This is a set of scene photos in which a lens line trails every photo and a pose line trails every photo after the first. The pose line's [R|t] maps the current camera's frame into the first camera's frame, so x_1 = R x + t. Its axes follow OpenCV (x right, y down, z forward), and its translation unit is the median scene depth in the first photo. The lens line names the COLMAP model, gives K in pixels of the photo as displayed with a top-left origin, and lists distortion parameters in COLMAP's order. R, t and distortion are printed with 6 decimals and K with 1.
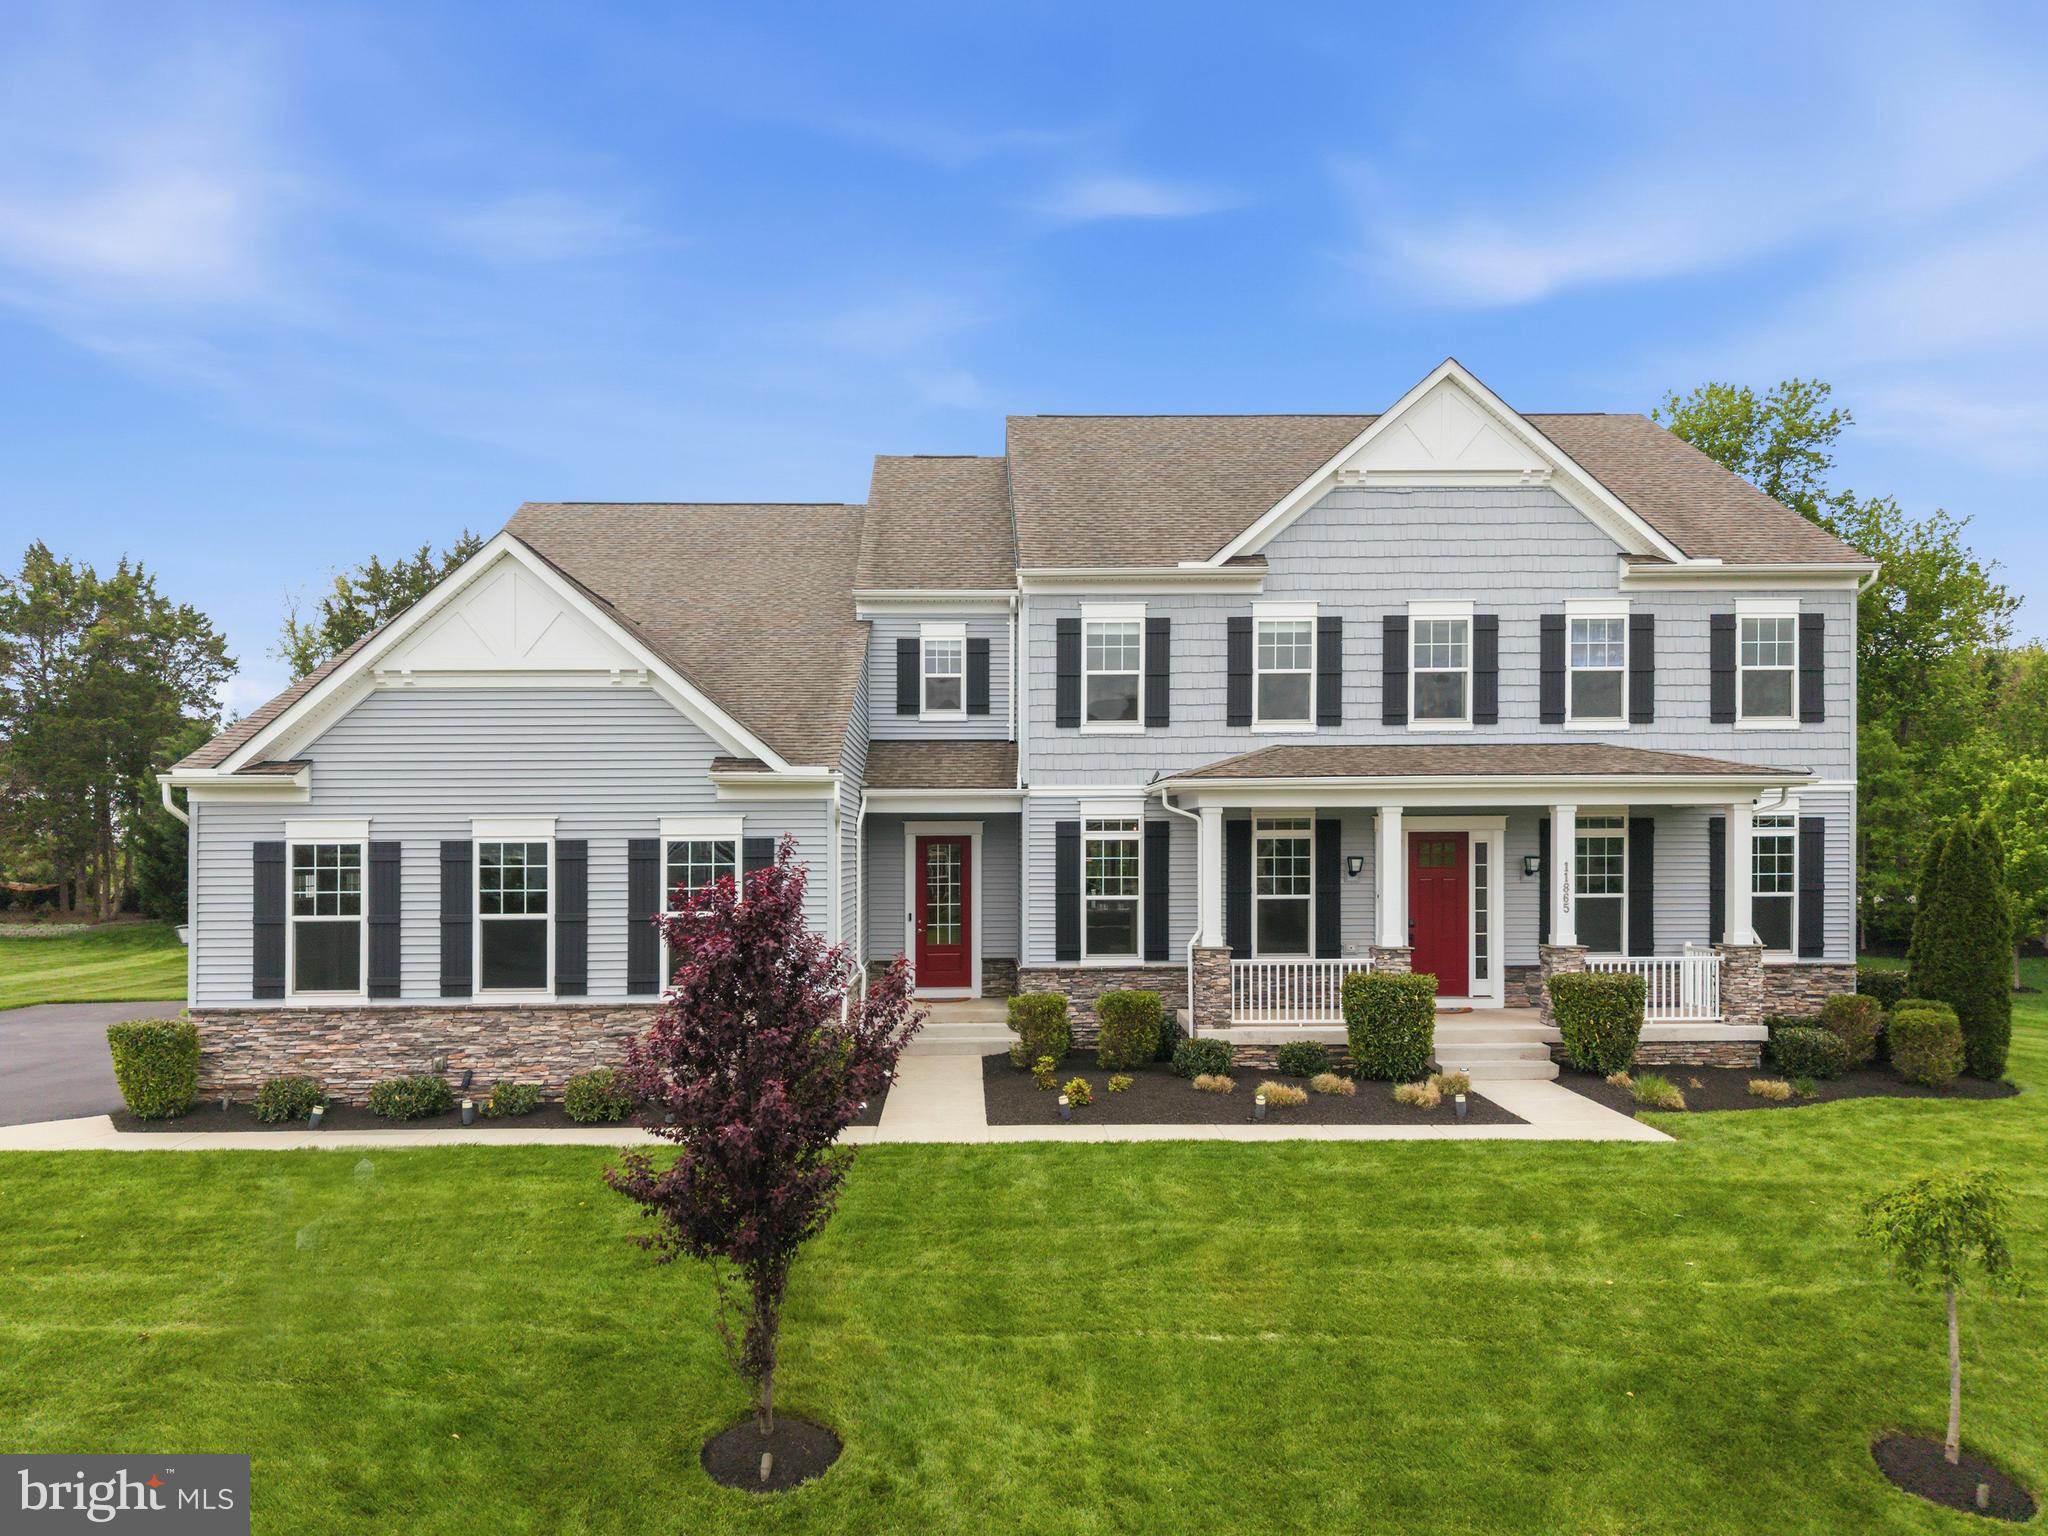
lens RADIAL K [[1477.6, 0, 997.8], [0, 1477.6, 848.1], [0, 0, 1]] dist [-0.007480, -0.004450]
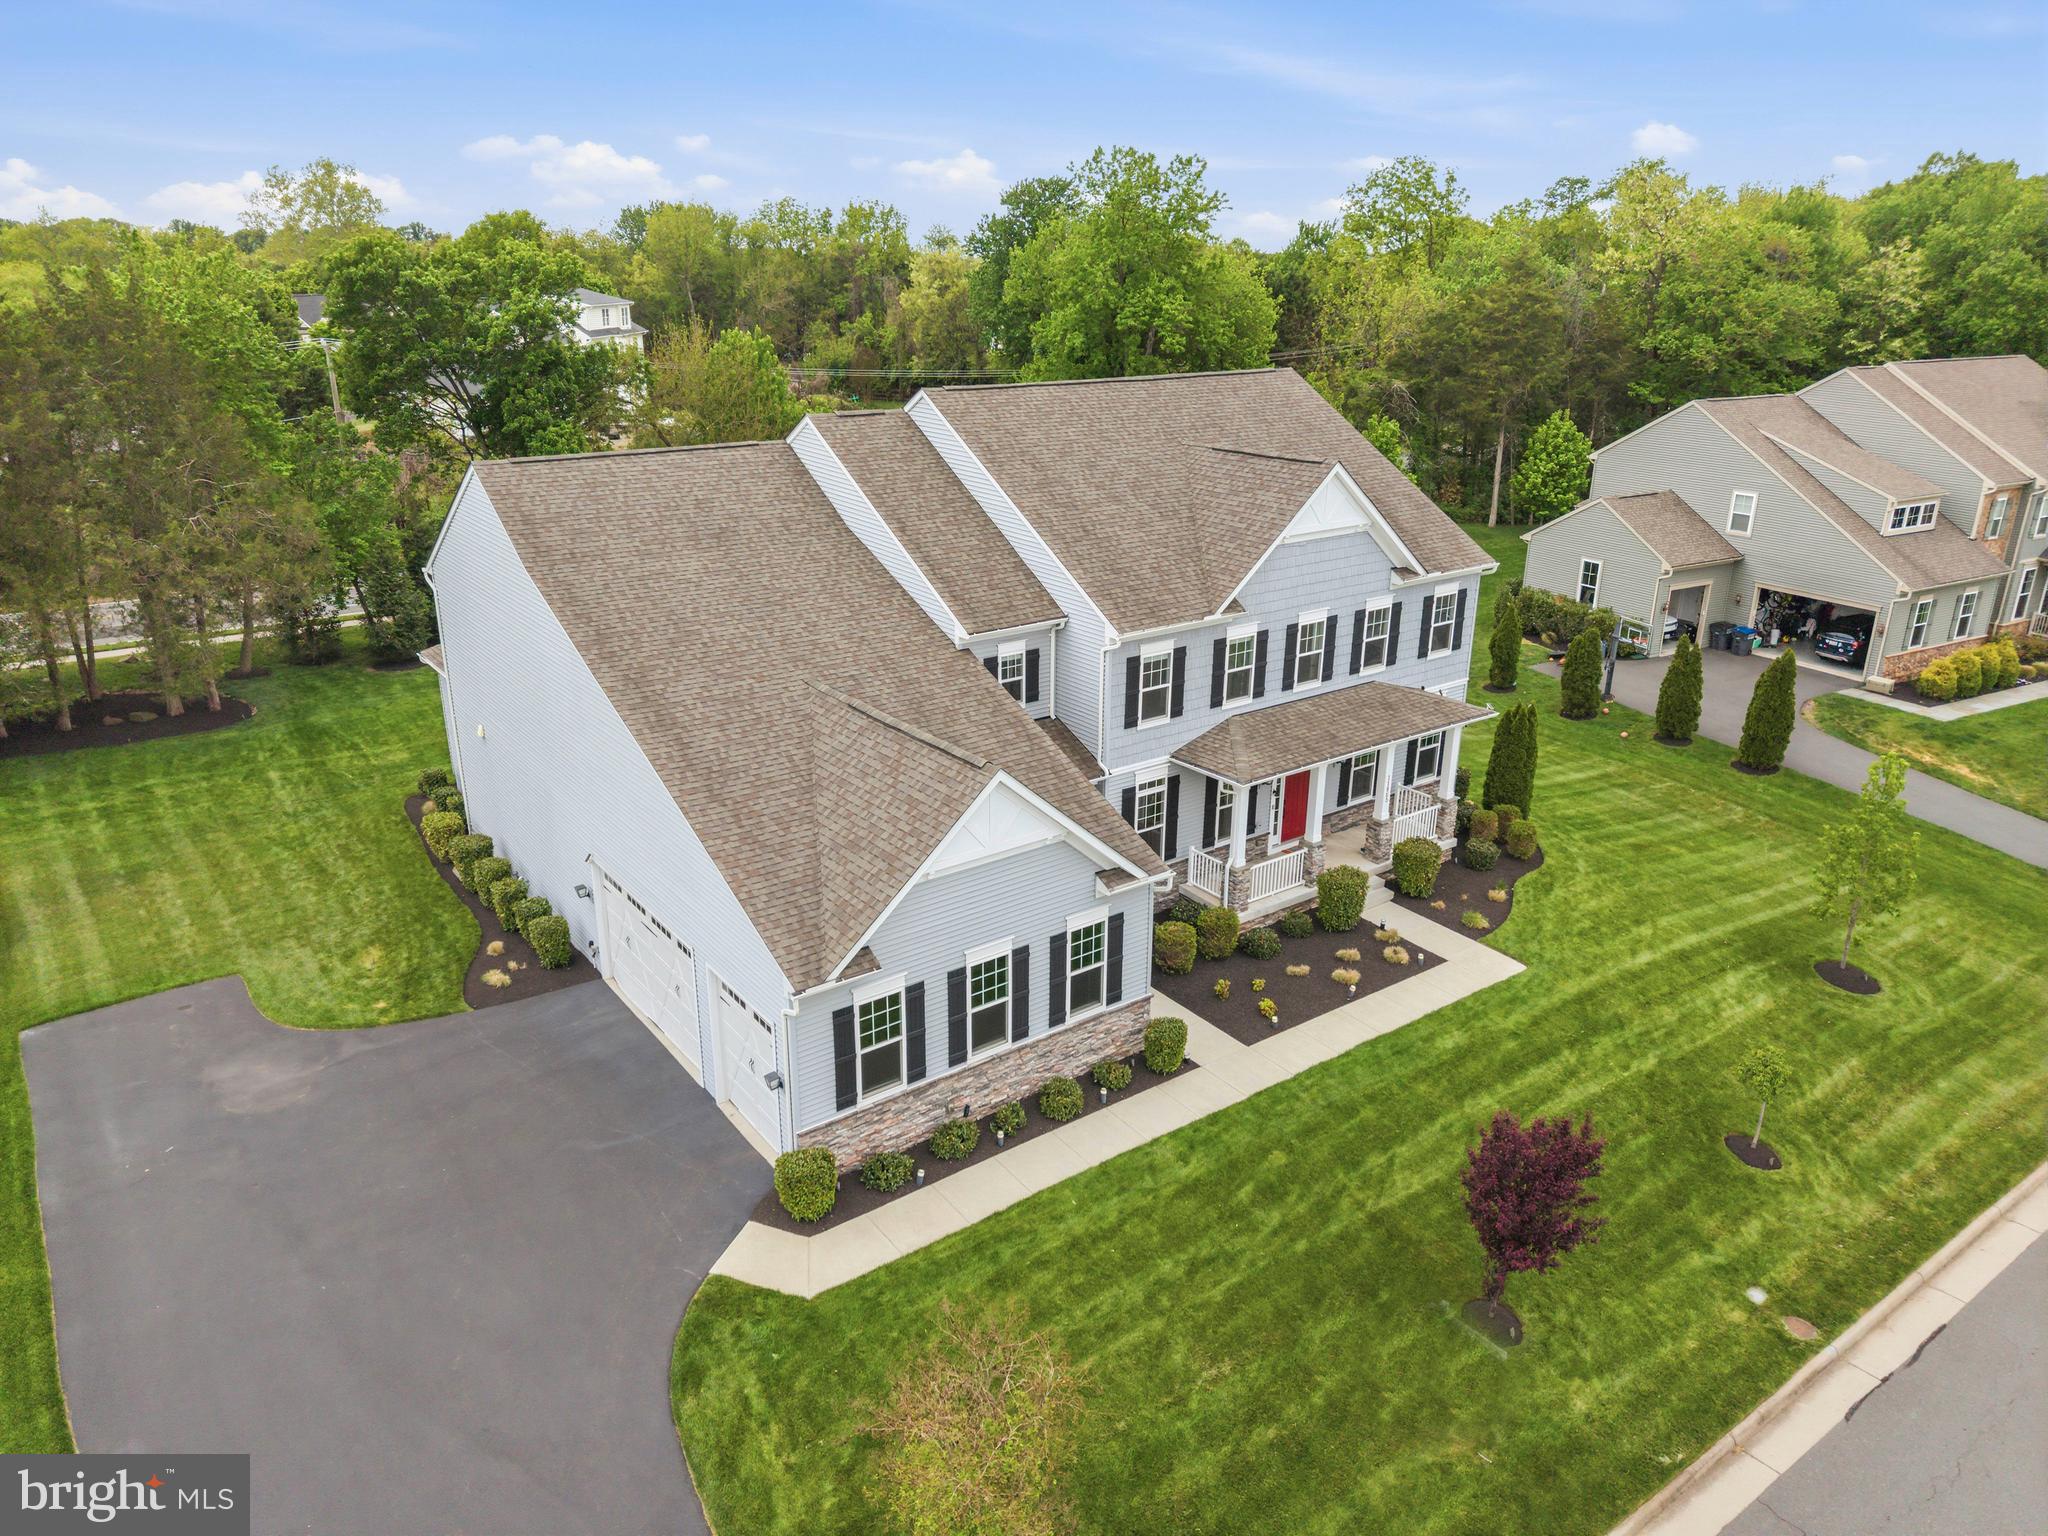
lens RADIAL K [[1371.2, 0, 1024.7], [0, 1371.2, 767.4], [0, 0, 1]] dist [0.024310, -0.018387]
pose [[0.817055, -0.187364, 0.545267, -0.792985], [-0.008033, 0.941934, 0.335702, -0.503282], [-0.576504, -0.278667, 0.768107, -0.001738]]
